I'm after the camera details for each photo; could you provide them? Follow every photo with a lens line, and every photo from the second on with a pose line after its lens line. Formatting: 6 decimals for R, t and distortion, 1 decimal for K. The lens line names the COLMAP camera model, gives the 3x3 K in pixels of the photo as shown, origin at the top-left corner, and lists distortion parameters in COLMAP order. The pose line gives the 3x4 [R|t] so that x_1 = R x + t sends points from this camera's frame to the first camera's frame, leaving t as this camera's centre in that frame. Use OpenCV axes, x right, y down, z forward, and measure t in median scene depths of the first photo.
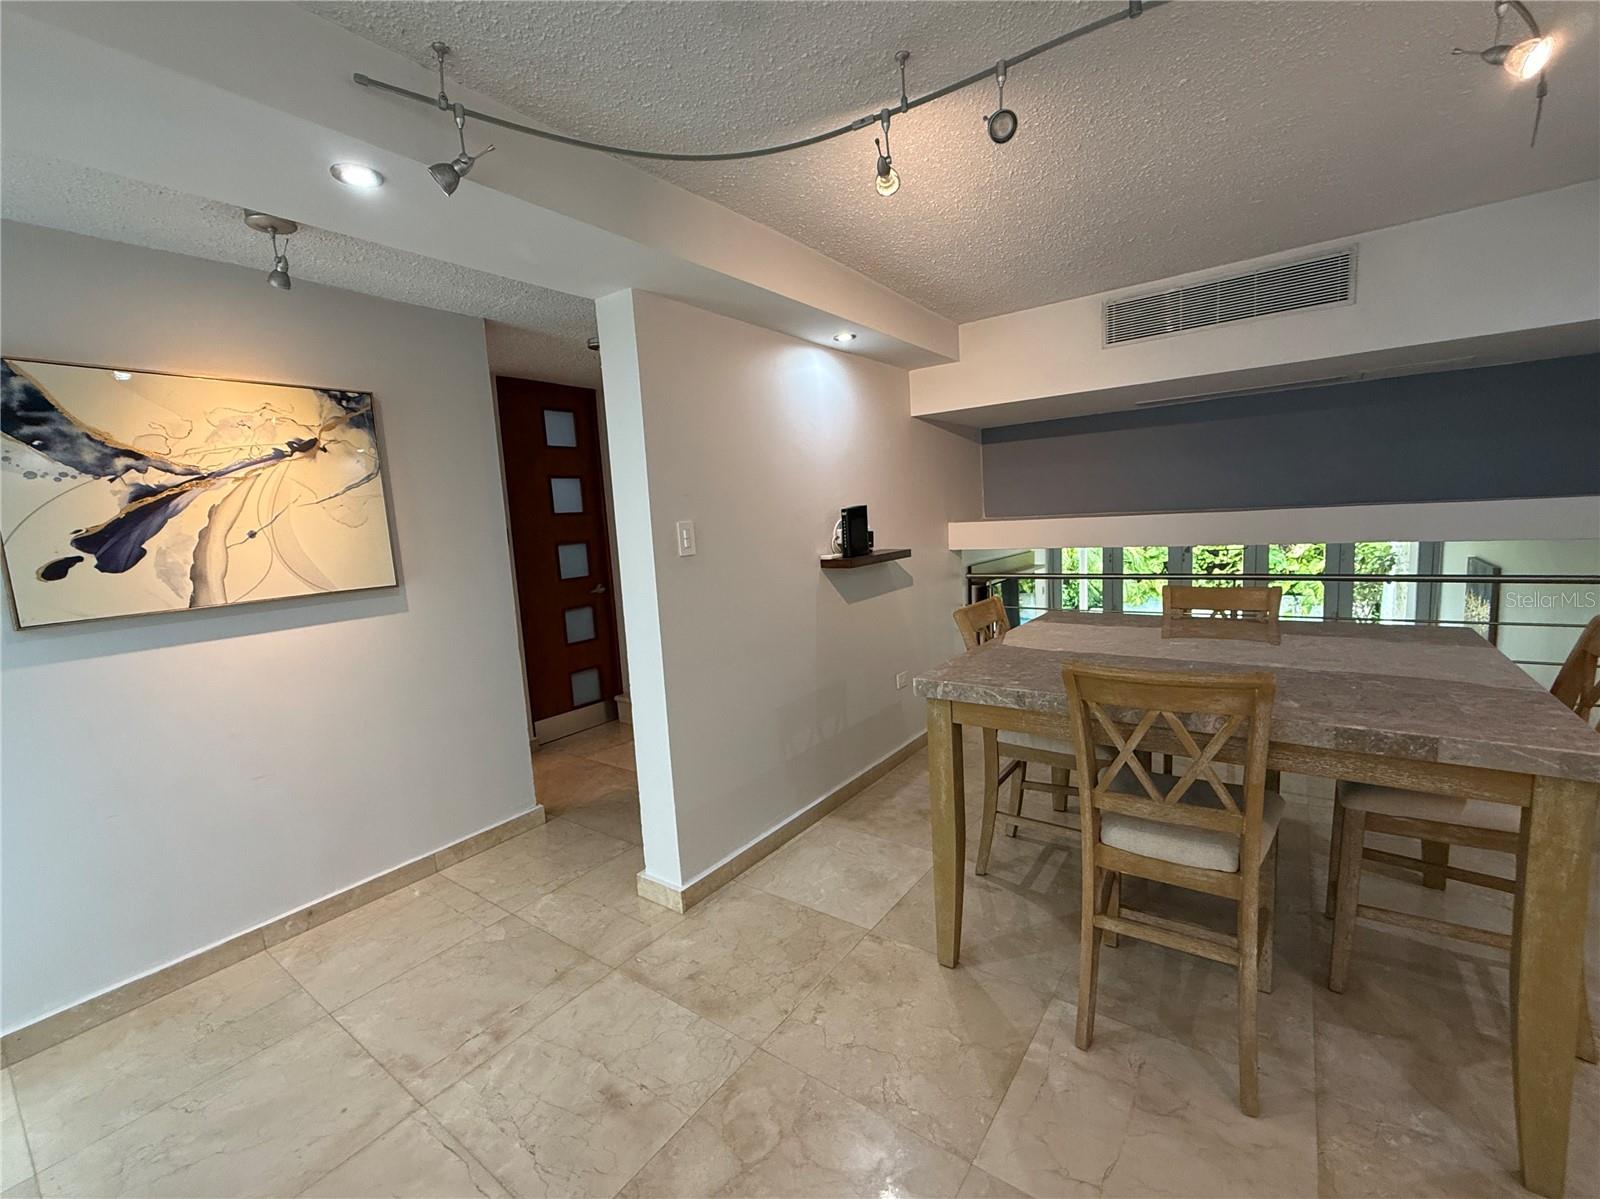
lens RADIAL K [[662.0, 0, 766.9], [0, 662.0, 605.7], [0, 0, 1]] dist [-0.003981, 0.001104]
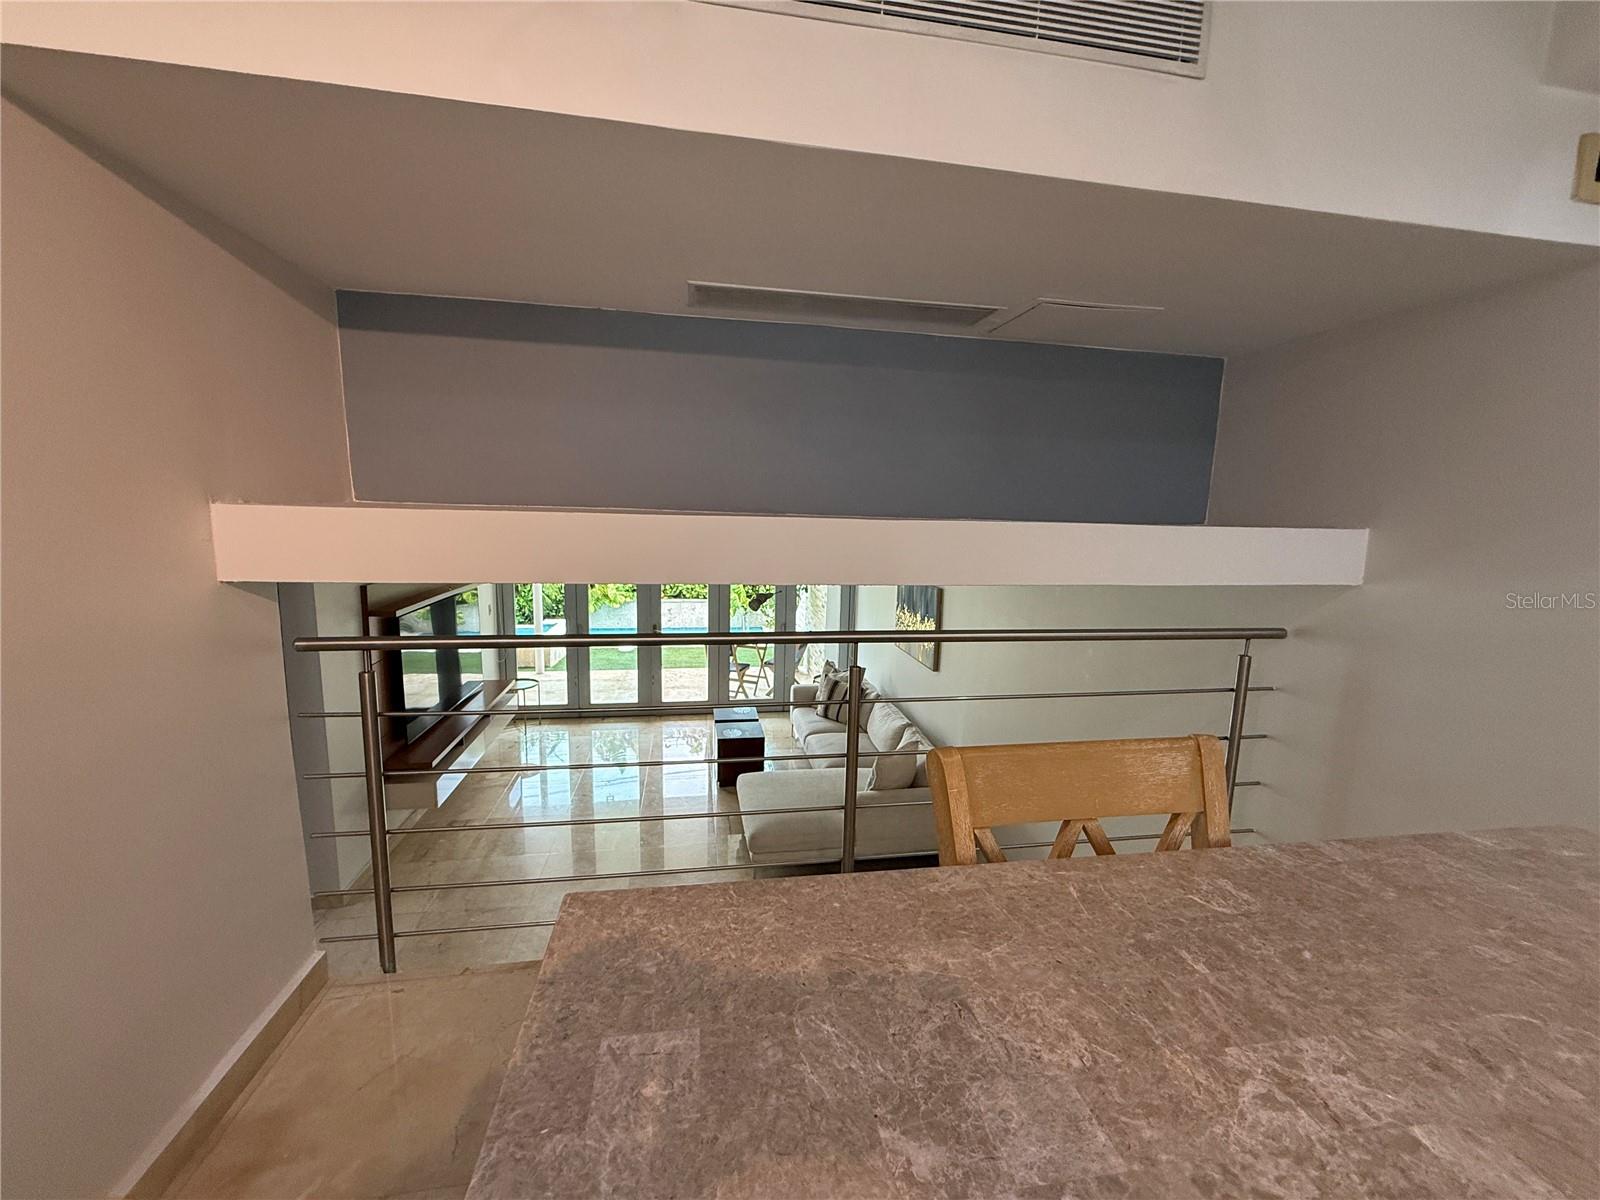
lens RADIAL K [[662.0, 0, 786.1], [0, 662.0, 601.9], [0, 0, 1]] dist [-0.003981, 0.001104]
pose [[0.679462, -0.034358, 0.732905, 0.372230], [0.033298, 0.999318, 0.015977, -0.116064], [-0.732954, 0.013548, 0.680143, 0.927486]]
